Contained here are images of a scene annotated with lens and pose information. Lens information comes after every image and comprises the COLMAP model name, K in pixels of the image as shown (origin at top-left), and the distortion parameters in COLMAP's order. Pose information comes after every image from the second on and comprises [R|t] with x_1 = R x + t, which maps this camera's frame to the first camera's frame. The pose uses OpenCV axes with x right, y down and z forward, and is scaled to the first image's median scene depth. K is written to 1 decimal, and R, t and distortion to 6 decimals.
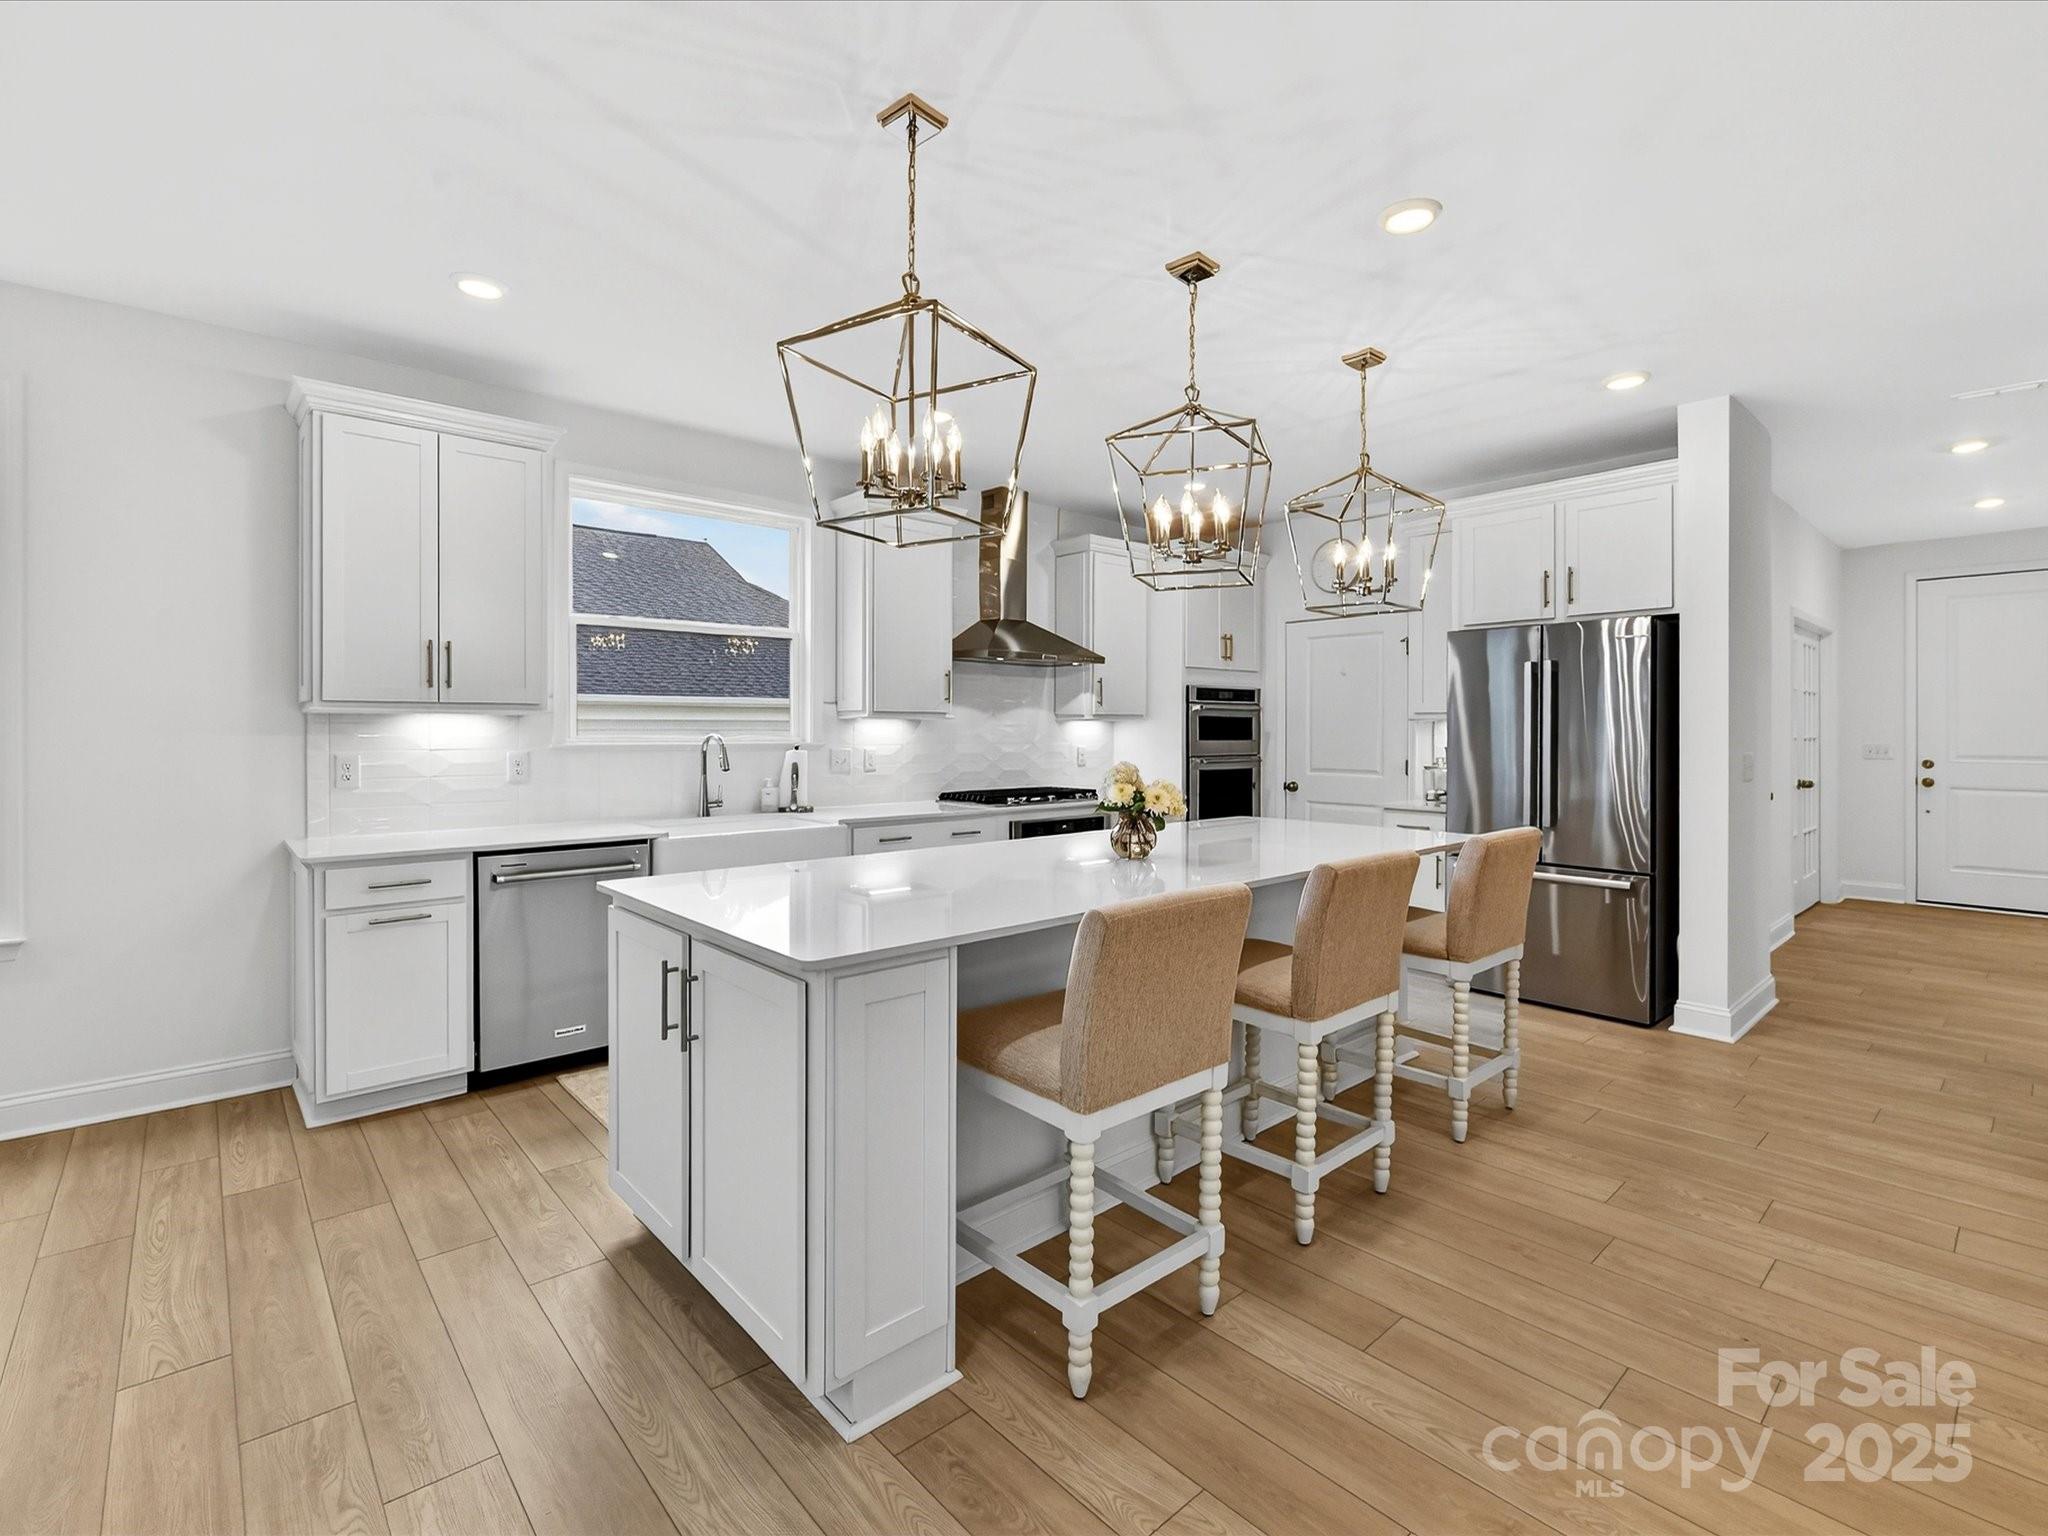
lens RADIAL K [[948.0, 0, 1024.5], [0, 948.0, 739.4], [0, 0, 1]] dist [-0.000400, -0.000493]
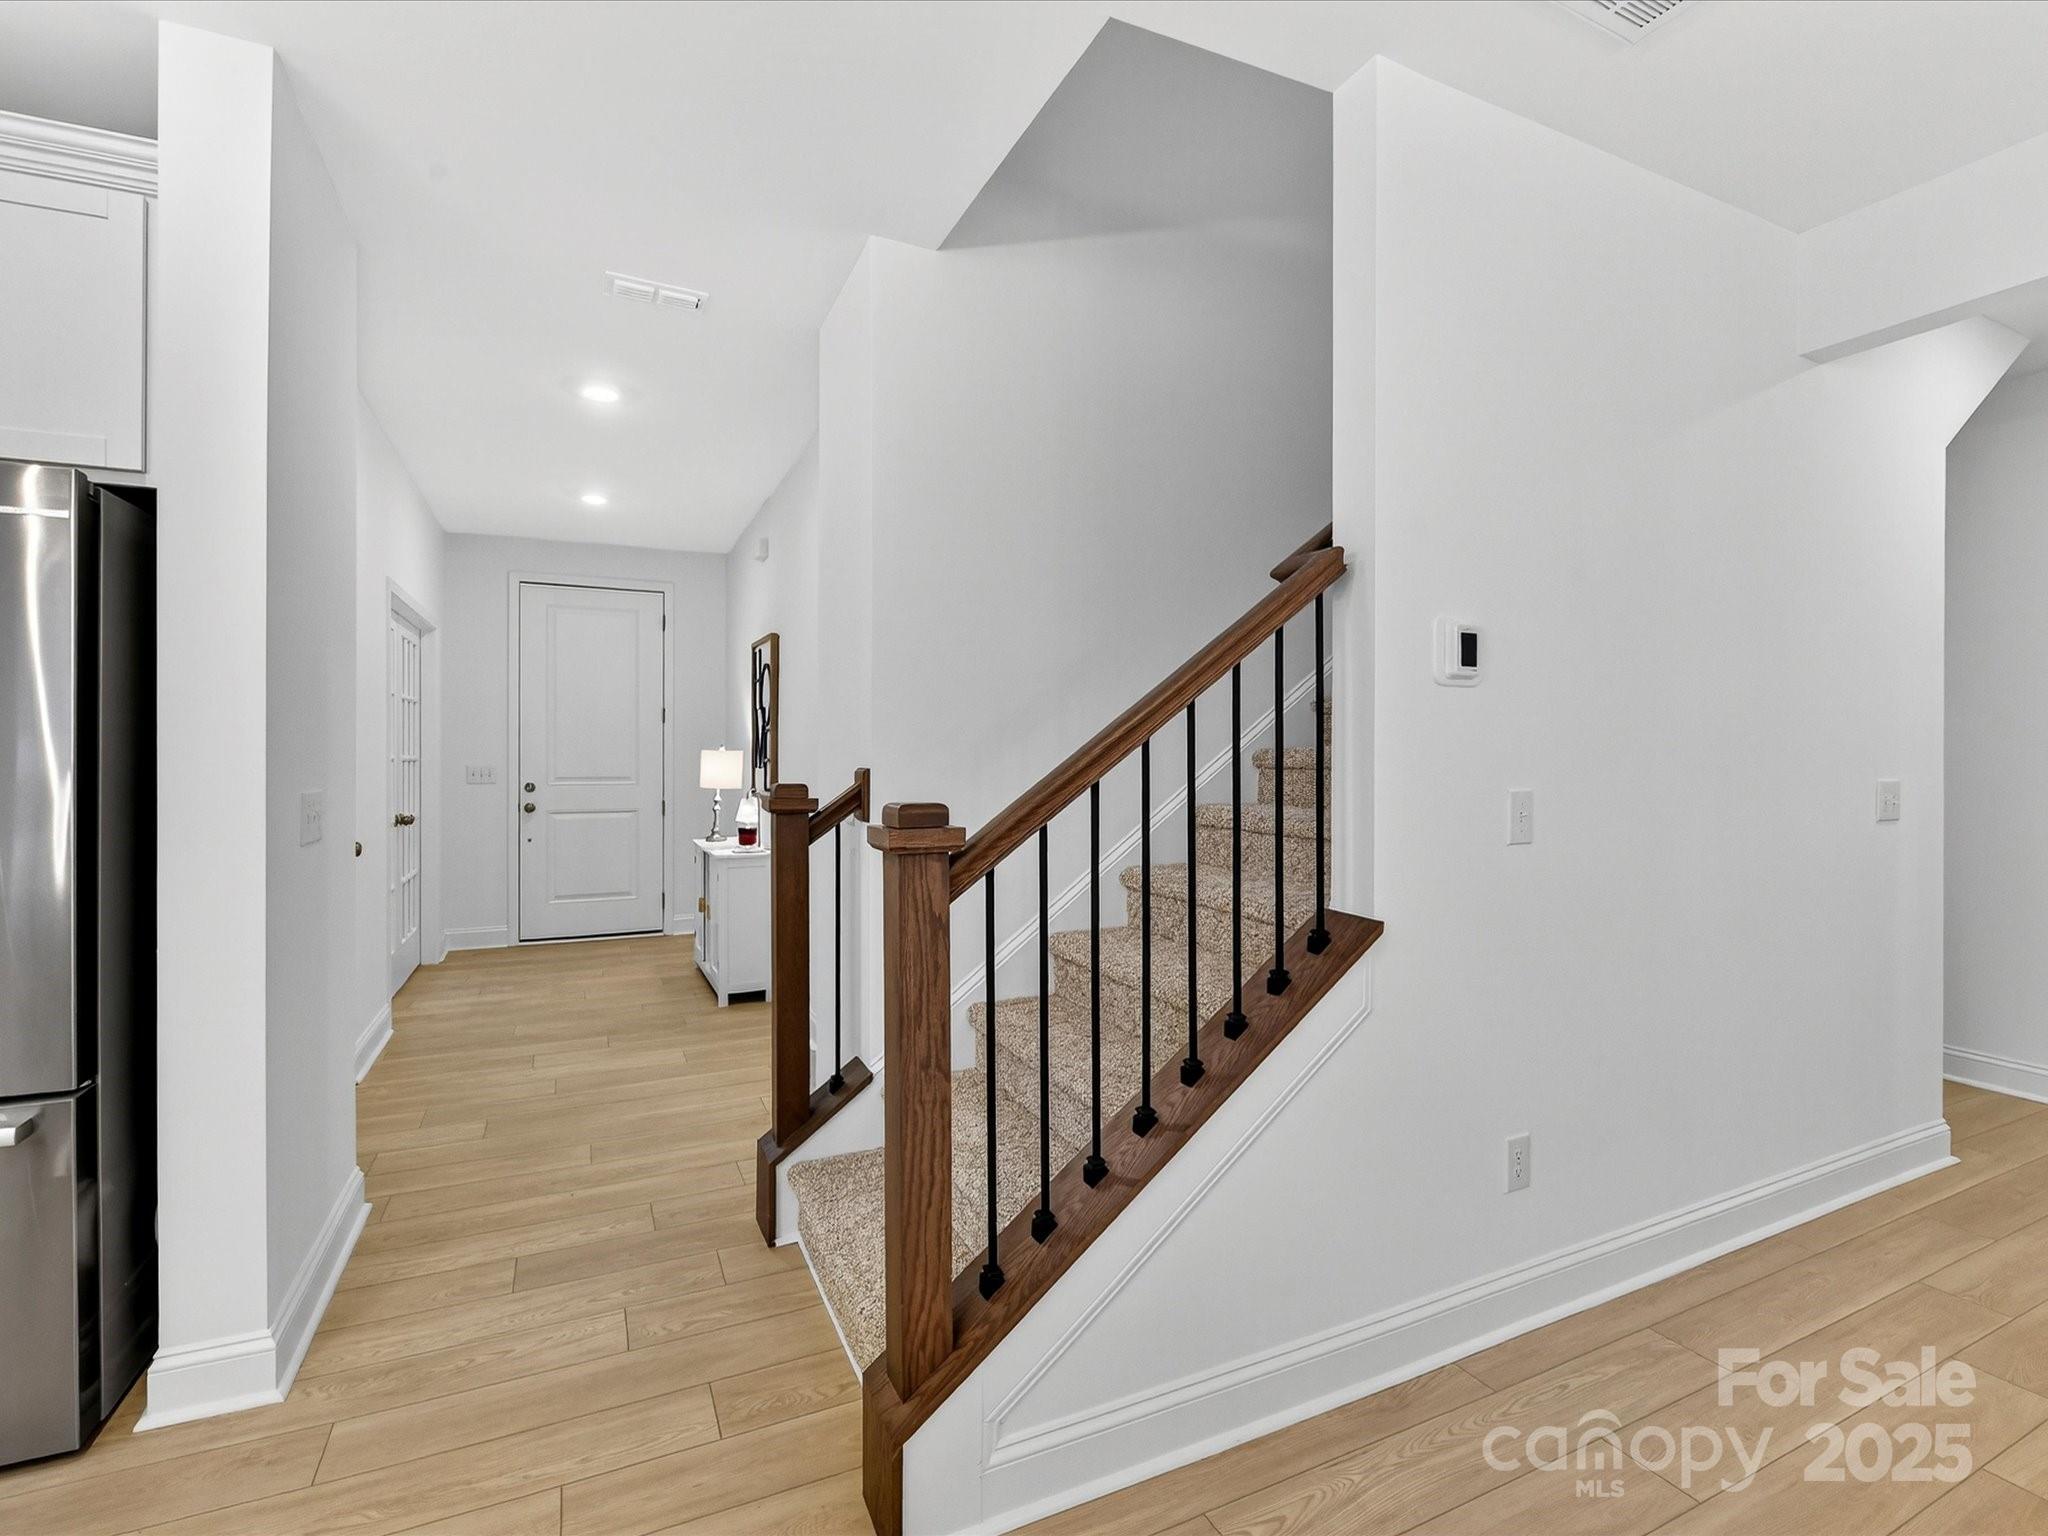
lens RADIAL K [[948.0, 0, 1024.5], [0, 948.0, 739.4], [0, 0, 1]] dist [-0.000400, -0.000493]
pose [[0.291789, 0.009694, 0.956433, 0.258925], [0.009426, 0.999871, -0.013010, -0.003862], [-0.956436, 0.012812, 0.291660, 0.323987]]
